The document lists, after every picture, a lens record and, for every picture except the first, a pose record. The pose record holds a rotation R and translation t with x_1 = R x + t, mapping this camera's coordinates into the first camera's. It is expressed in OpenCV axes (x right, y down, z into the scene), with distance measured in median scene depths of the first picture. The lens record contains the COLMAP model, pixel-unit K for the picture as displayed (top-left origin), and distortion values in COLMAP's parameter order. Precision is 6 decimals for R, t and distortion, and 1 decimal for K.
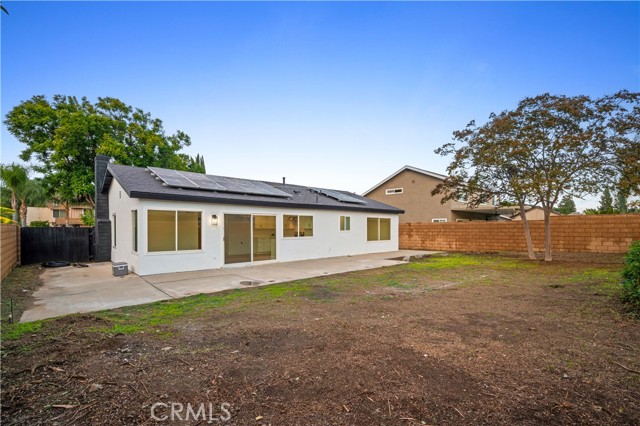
lens RADIAL K [[287.2, 0, 320.4], [0, 287.2, 229.8], [0, 0, 1]] dist [-0.000067, -0.000218]
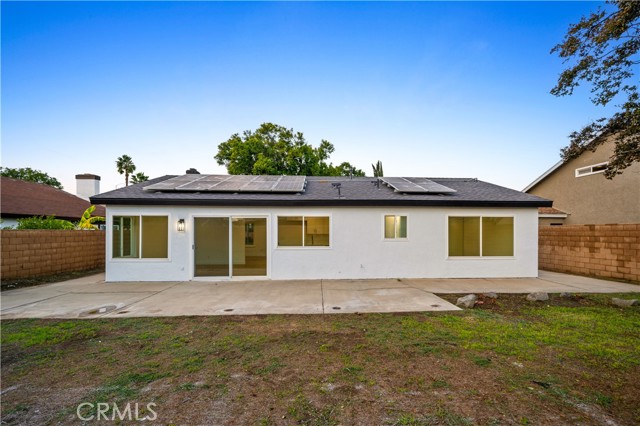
lens RADIAL K [[287.2, 0, 320.4], [0, 287.2, 229.8], [0, 0, 1]] dist [-0.000067, -0.000218]
pose [[0.785216, -0.003145, -0.619214, 0.389110], [-0.005735, 0.999907, -0.012352, -0.008556], [0.619195, 0.013250, 0.785125, 0.449631]]
